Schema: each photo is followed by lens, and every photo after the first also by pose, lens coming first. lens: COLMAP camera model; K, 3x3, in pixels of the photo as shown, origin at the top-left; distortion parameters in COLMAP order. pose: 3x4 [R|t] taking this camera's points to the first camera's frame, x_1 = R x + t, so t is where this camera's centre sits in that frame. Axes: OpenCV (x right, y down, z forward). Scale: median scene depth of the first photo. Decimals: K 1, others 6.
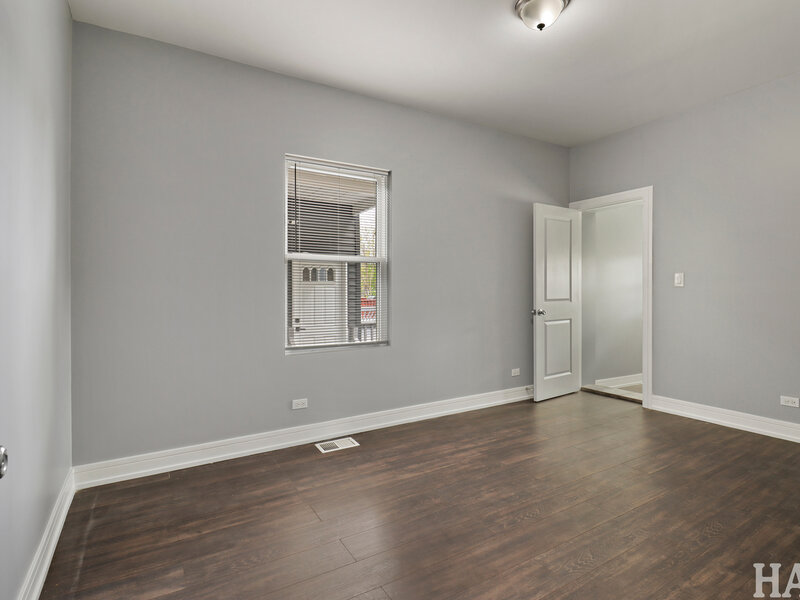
lens RADIAL K [[423.8, 0, 402.4], [0, 423.8, 292.4], [0, 0, 1]] dist [-0.019014, -0.001037]
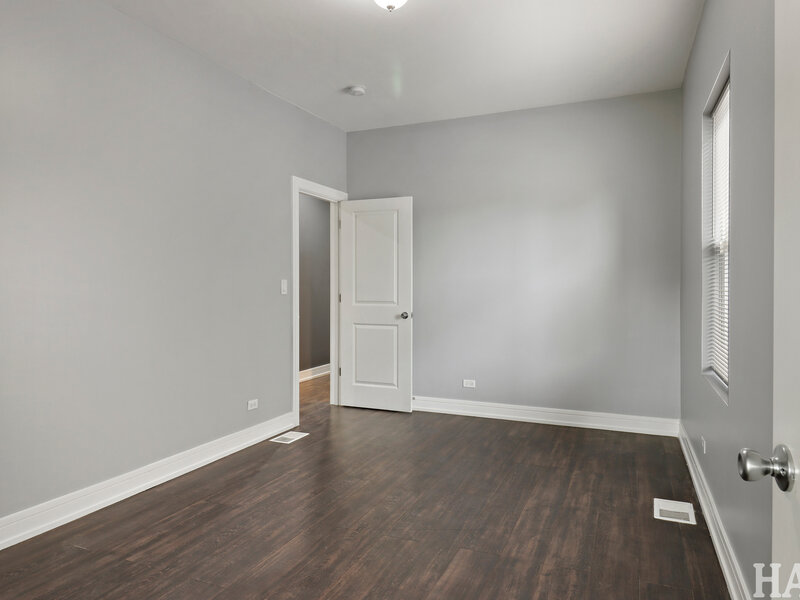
lens RADIAL K [[458.3, 0, 400.0], [0, 458.3, 300.0], [0, 0, 1]] dist [0.000817, 0.000510]
pose [[-0.806165, 0.024581, -0.591179, 0.776708], [0.005081, 0.999387, 0.034625, -0.026216], [0.591668, 0.024910, -0.805796, 1.565509]]
